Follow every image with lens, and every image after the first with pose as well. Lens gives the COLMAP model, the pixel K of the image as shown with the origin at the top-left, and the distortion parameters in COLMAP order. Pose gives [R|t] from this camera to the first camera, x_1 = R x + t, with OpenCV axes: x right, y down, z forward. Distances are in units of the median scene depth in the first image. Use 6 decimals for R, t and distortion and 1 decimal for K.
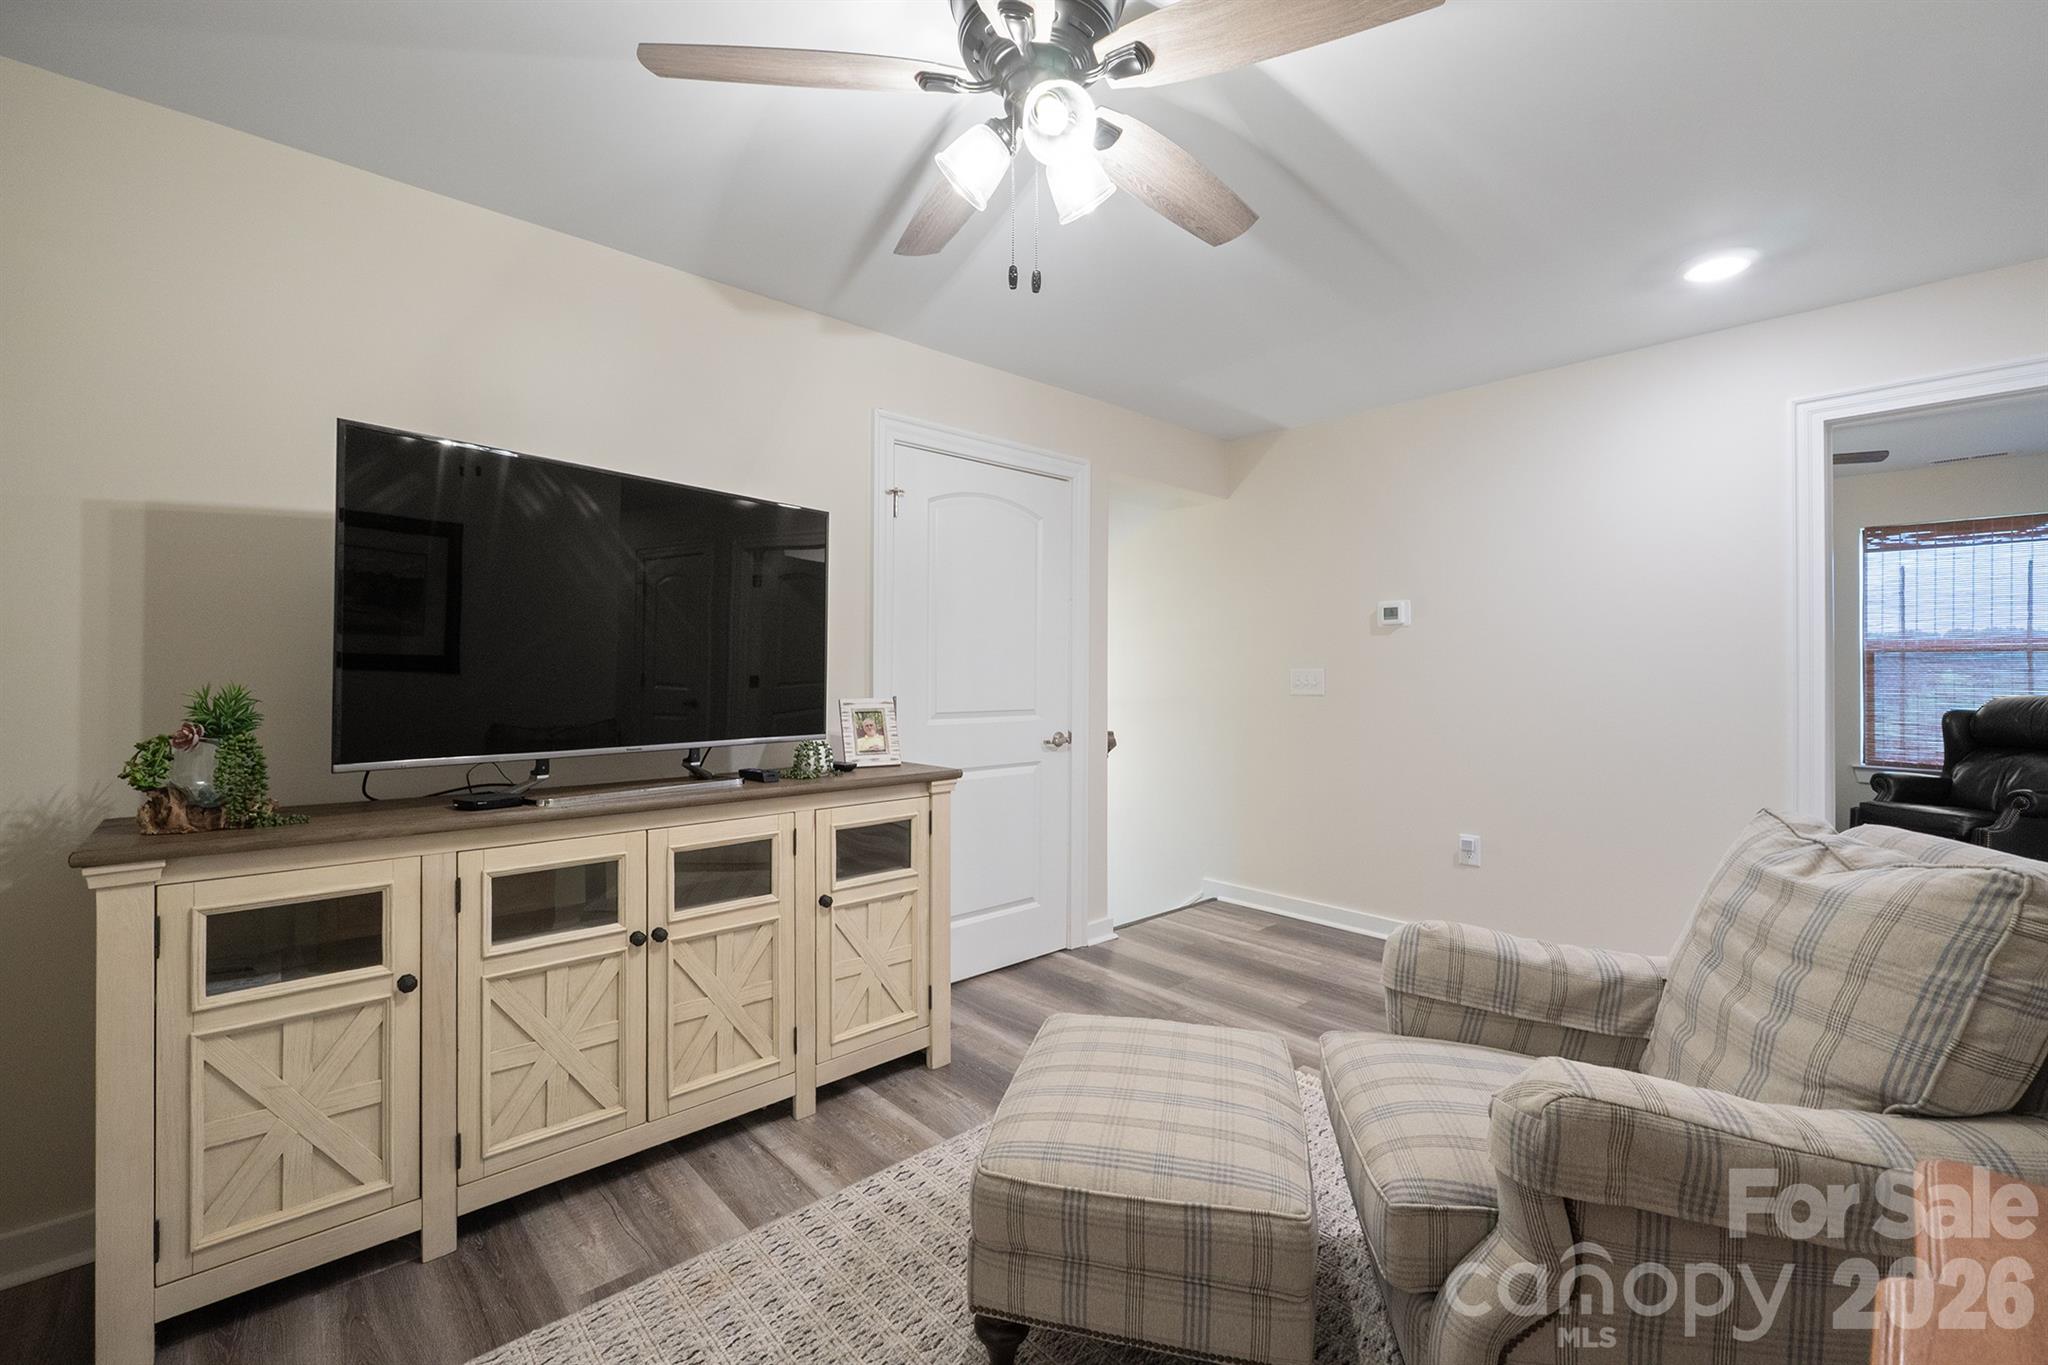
lens RADIAL K [[860.4, 0, 1017.2], [0, 860.4, 682.9], [0, 0, 1]] dist [-0.012159, -0.000410]
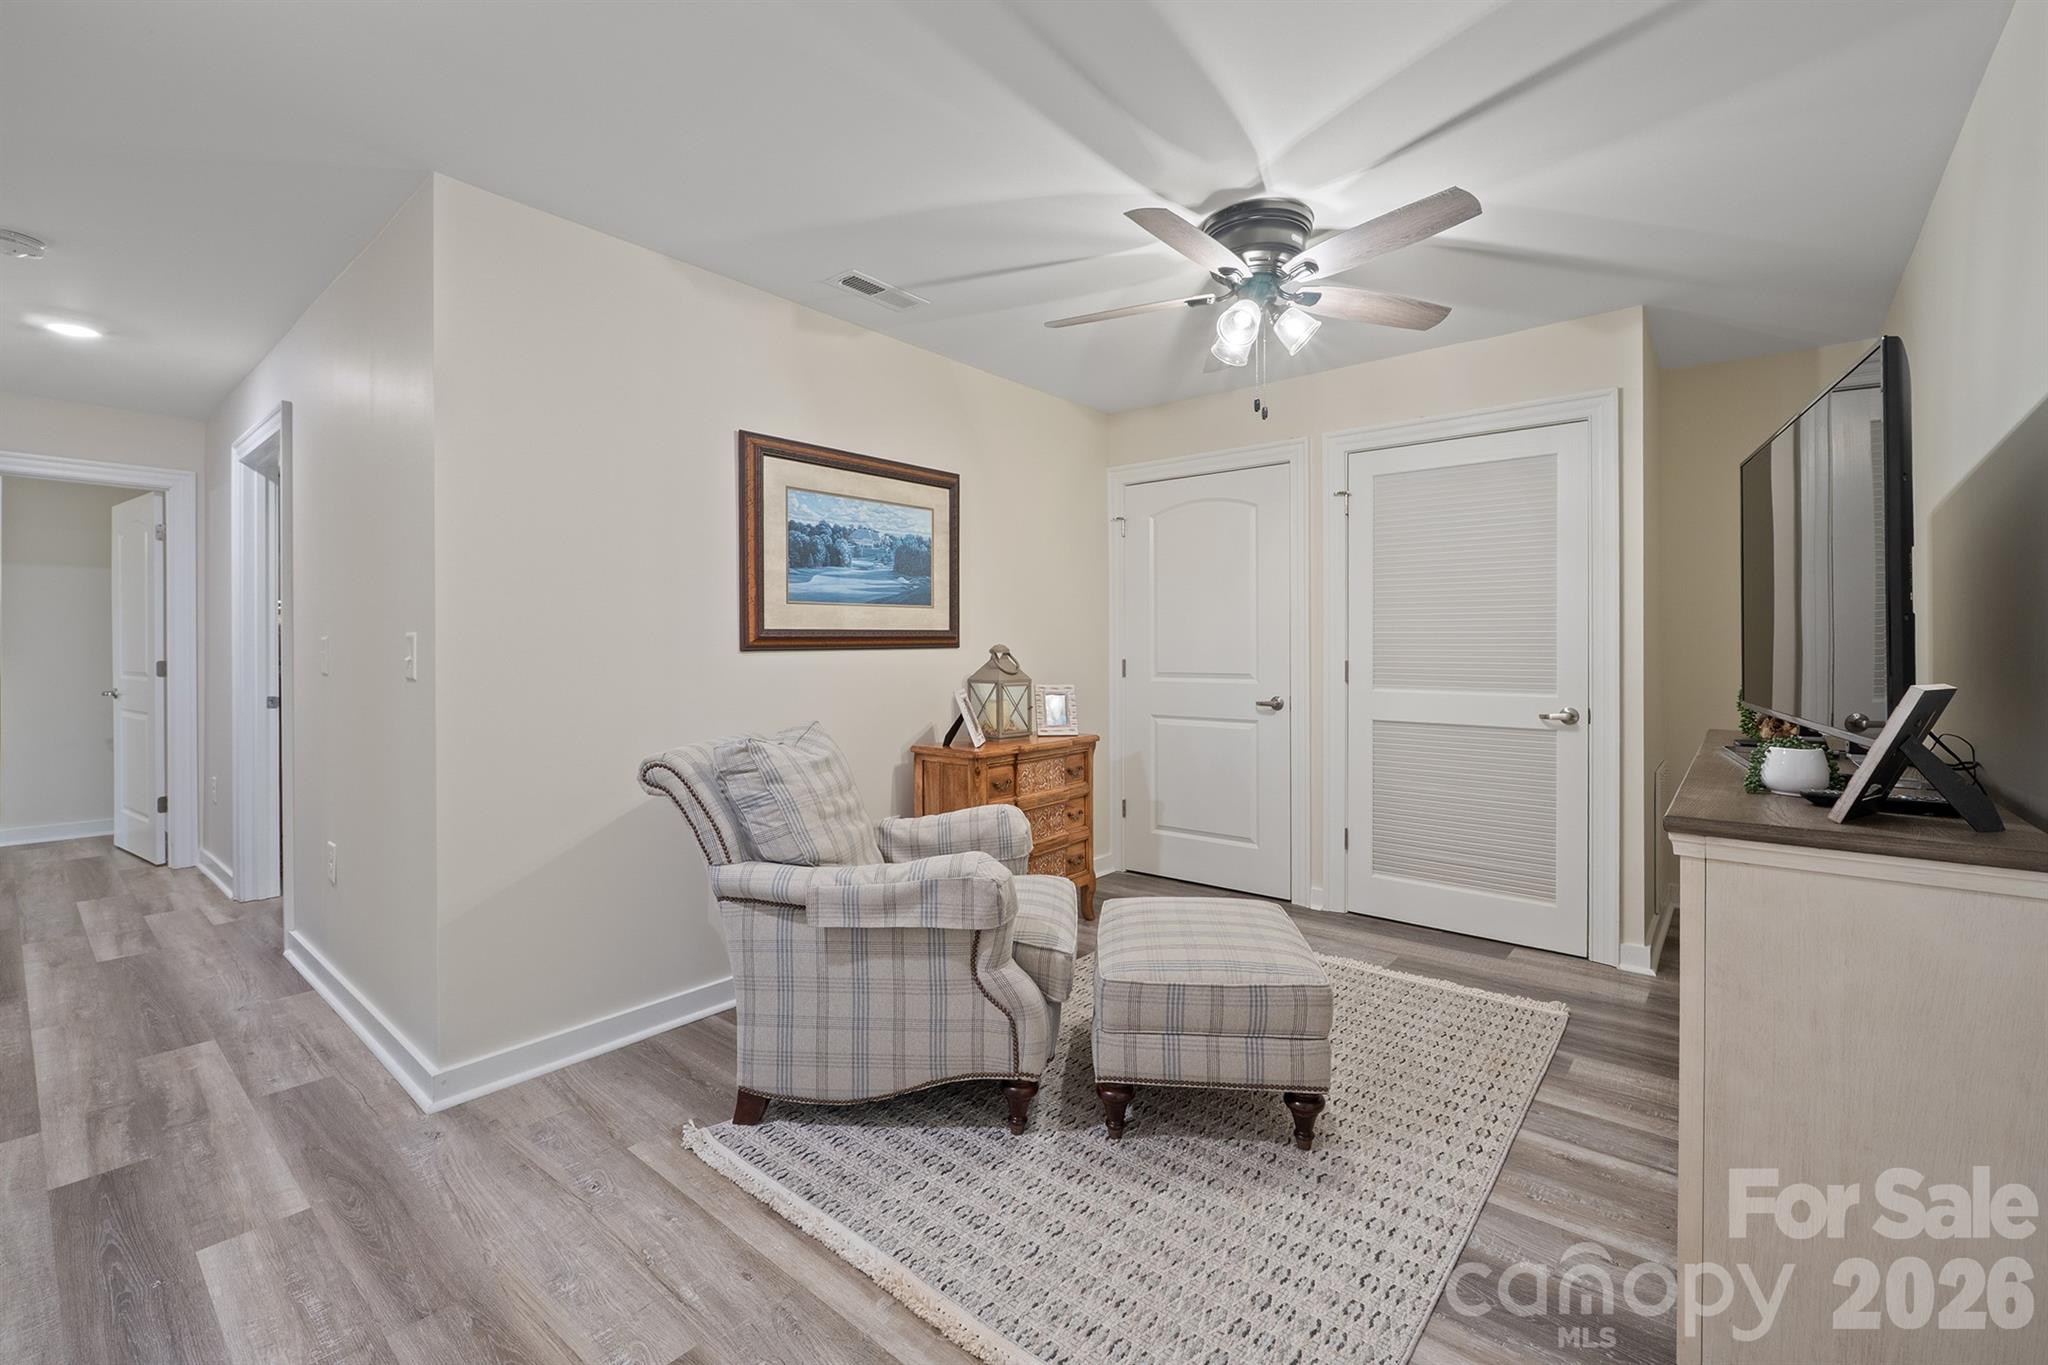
lens RADIAL K [[861.0, 0, 1039.5], [0, 861.0, 653.6], [0, 0, 1]] dist [-0.003551, -0.000569]
pose [[-0.988685, 0.008044, -0.149791, 0.444443], [0.005925, 0.999876, 0.014588, -0.009547], [0.149890, 0.013536, -0.988610, 1.662132]]
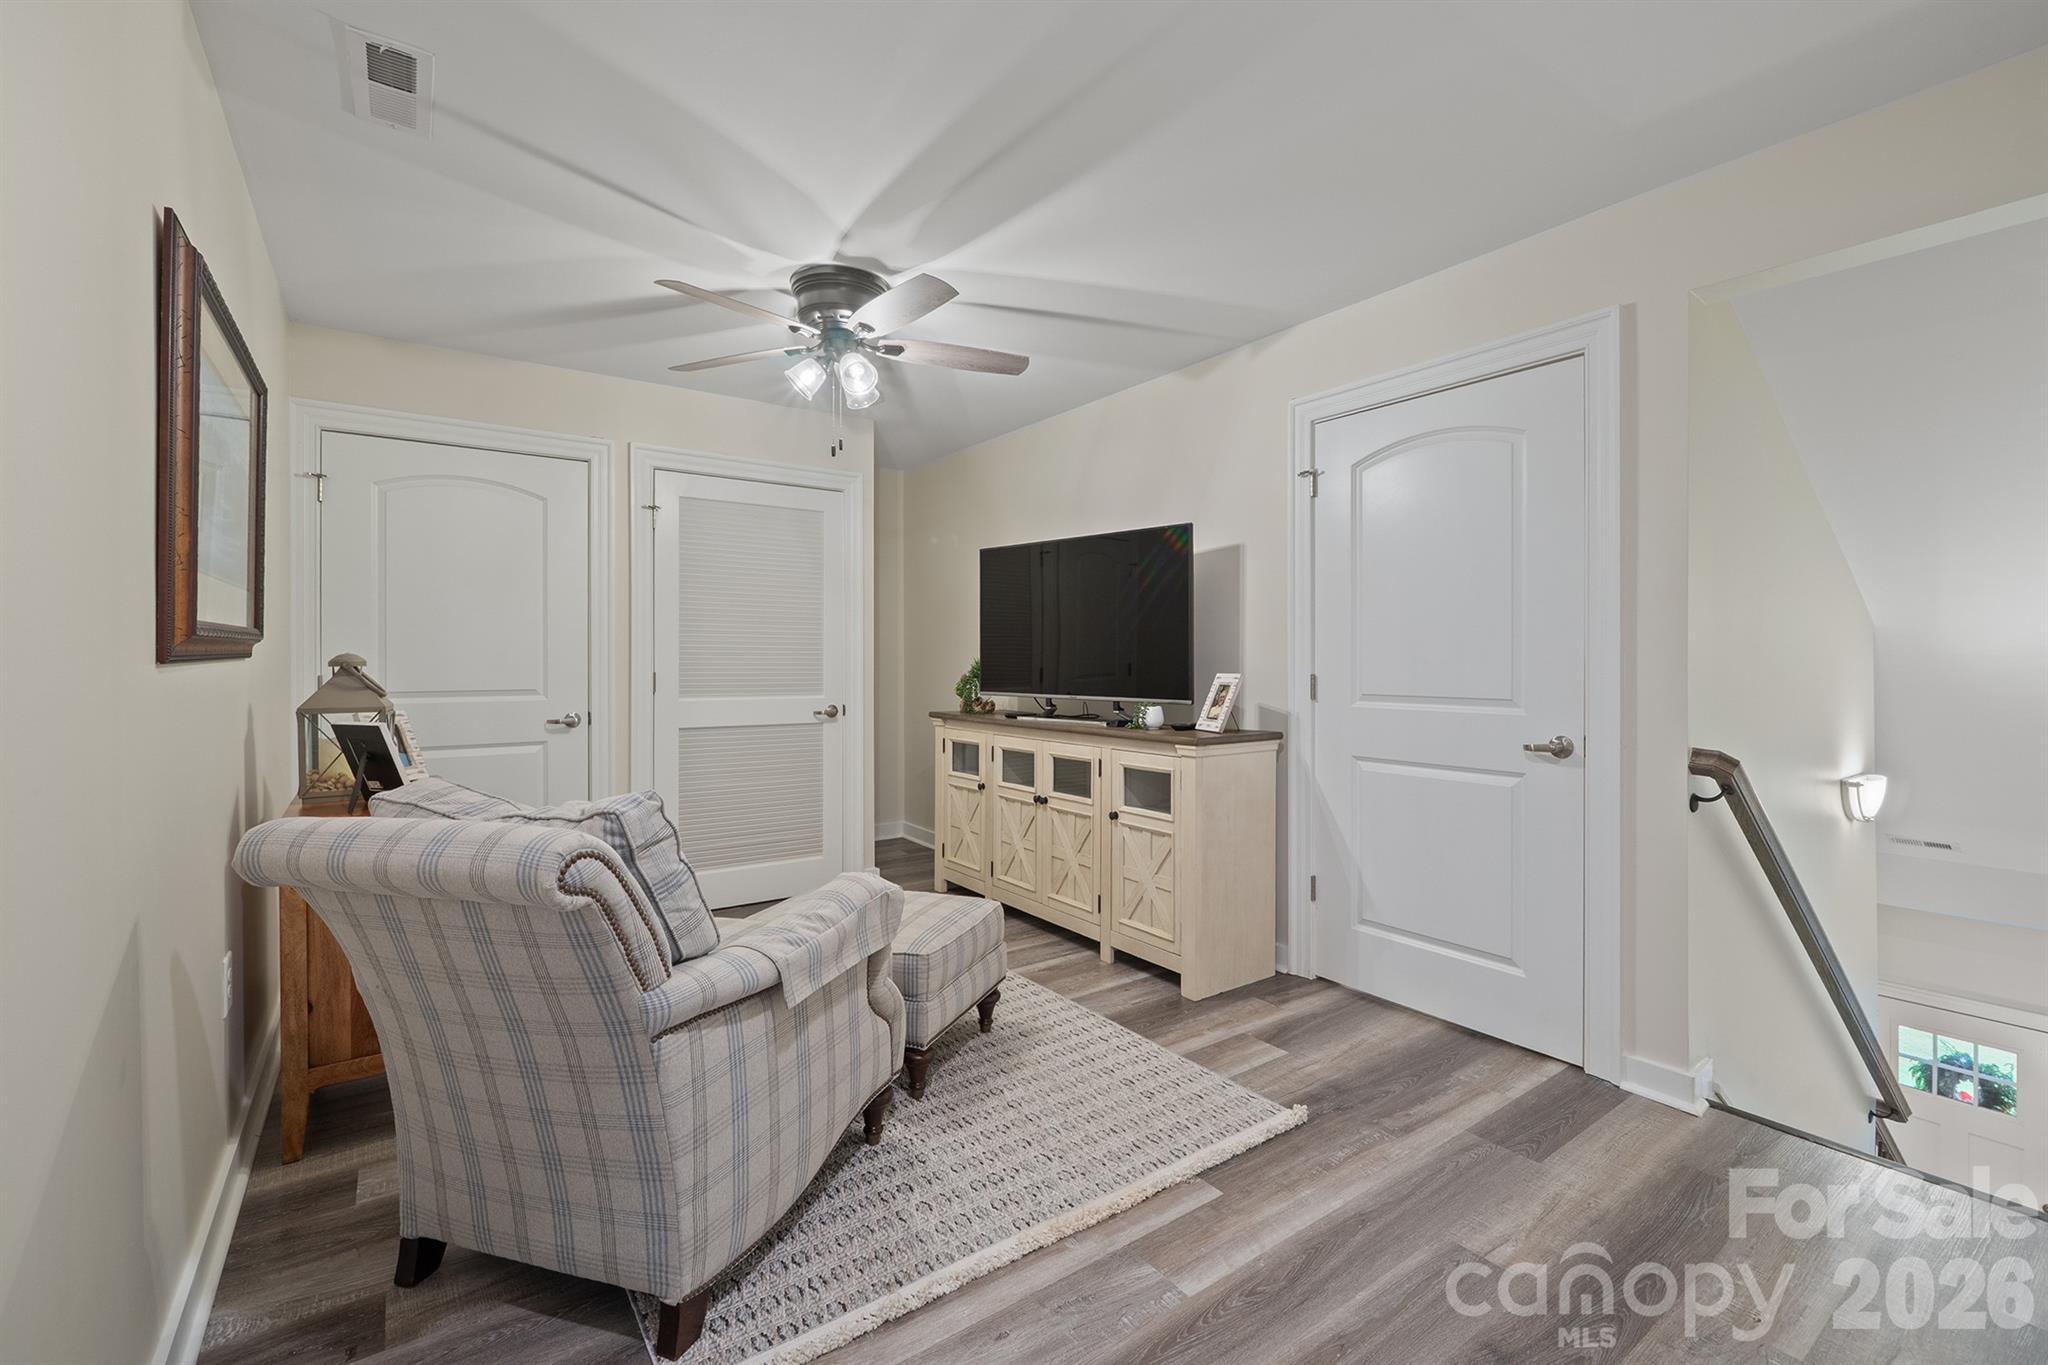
lens RADIAL K [[873.5, 0, 1023.2], [0, 873.5, 665.3], [0, 0, 1]] dist [-0.002667, -0.000219]
pose [[-0.119821, 0.012034, -0.992723, 1.218021], [-0.005866, 0.999900, 0.012829, -0.007631], [0.992778, 0.007360, -0.119738, 1.037211]]
